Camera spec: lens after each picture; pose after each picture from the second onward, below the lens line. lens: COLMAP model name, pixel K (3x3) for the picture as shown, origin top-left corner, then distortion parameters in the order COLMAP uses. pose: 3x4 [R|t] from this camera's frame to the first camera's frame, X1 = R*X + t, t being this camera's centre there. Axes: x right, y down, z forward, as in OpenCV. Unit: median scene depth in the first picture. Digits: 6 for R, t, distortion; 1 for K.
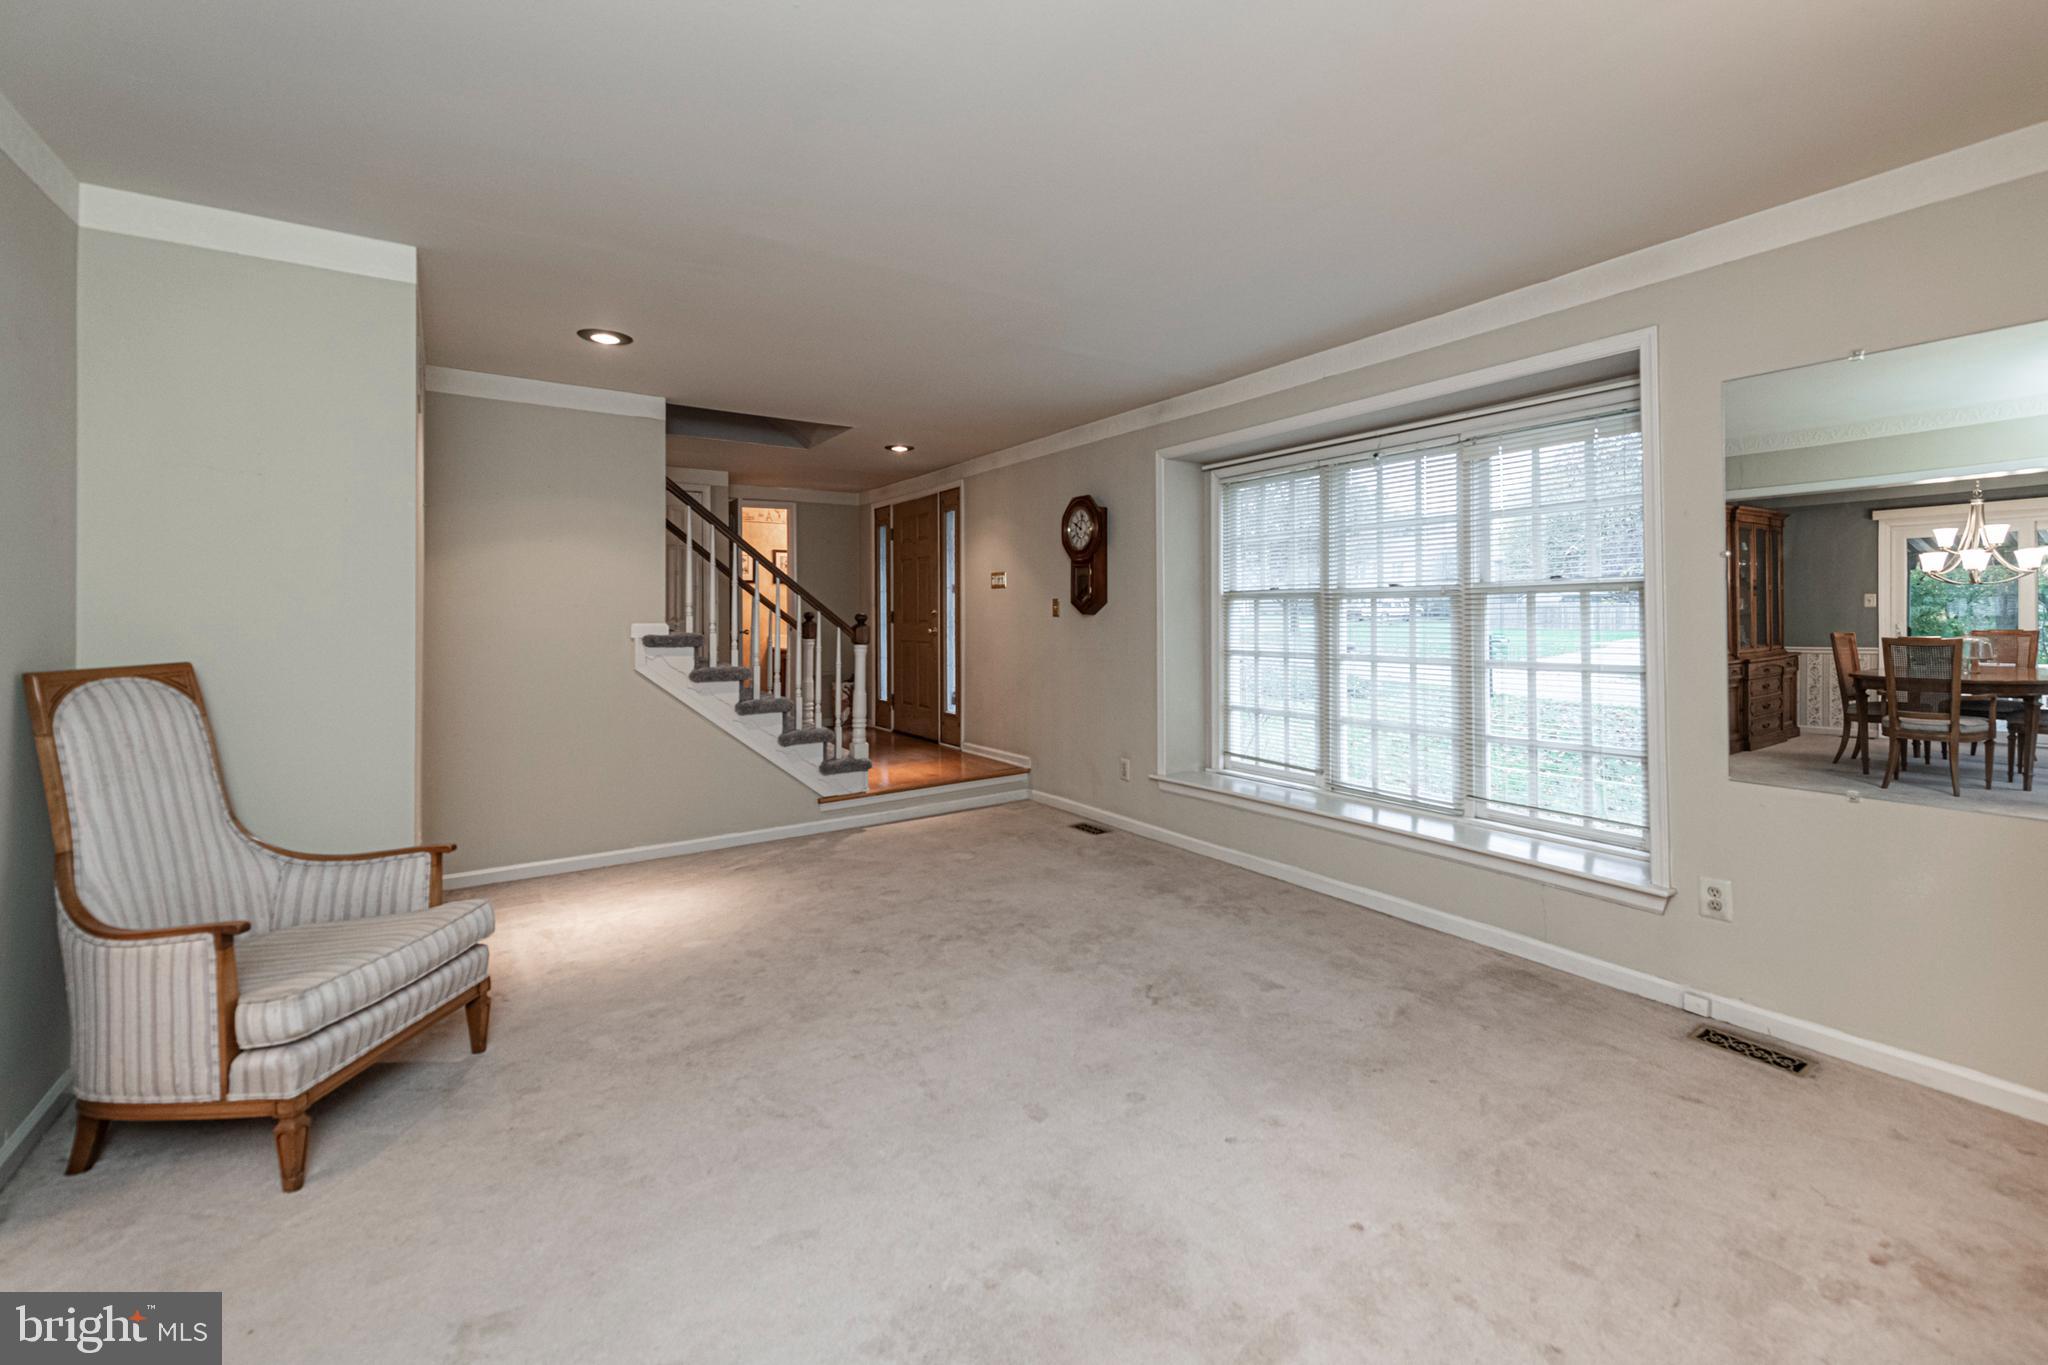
lens RADIAL K [[898.5, 0, 1097.9], [0, 898.5, 602.0], [0, 0, 1]] dist [-0.001358, 0.000020]
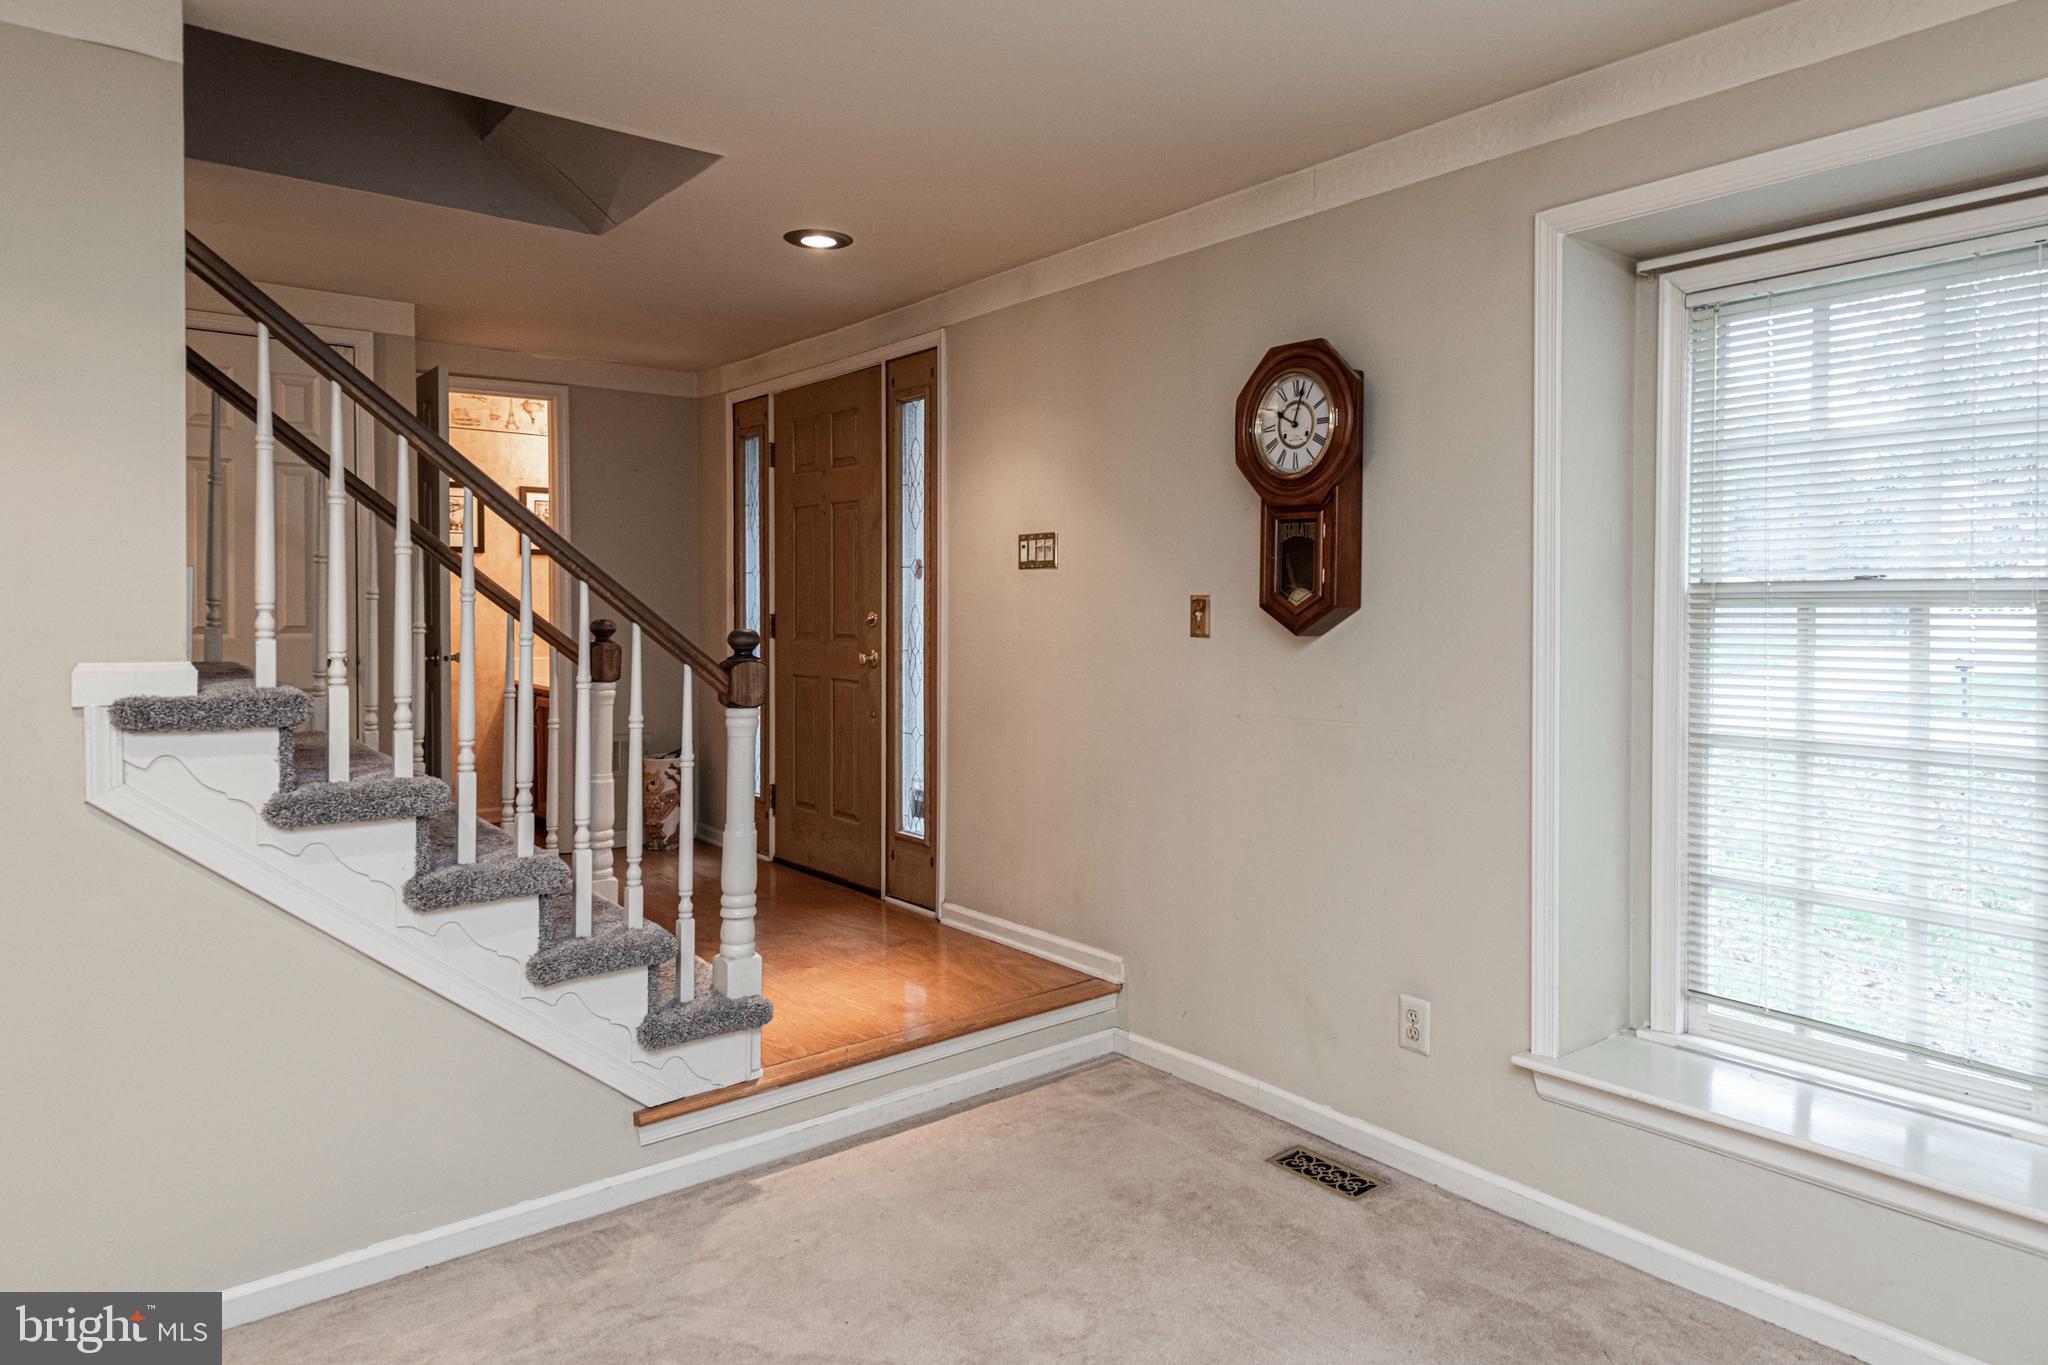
lens RADIAL K [[1258.0, 0, 1073.0], [0, 1258.0, 620.8], [0, 0, 1]] dist [0.016617, -0.007057]
pose [[0.998058, 0.008086, 0.061770, -0.156295], [-0.009637, 0.999644, 0.024865, -0.006194], [-0.061547, -0.025412, 0.997781, 0.446370]]
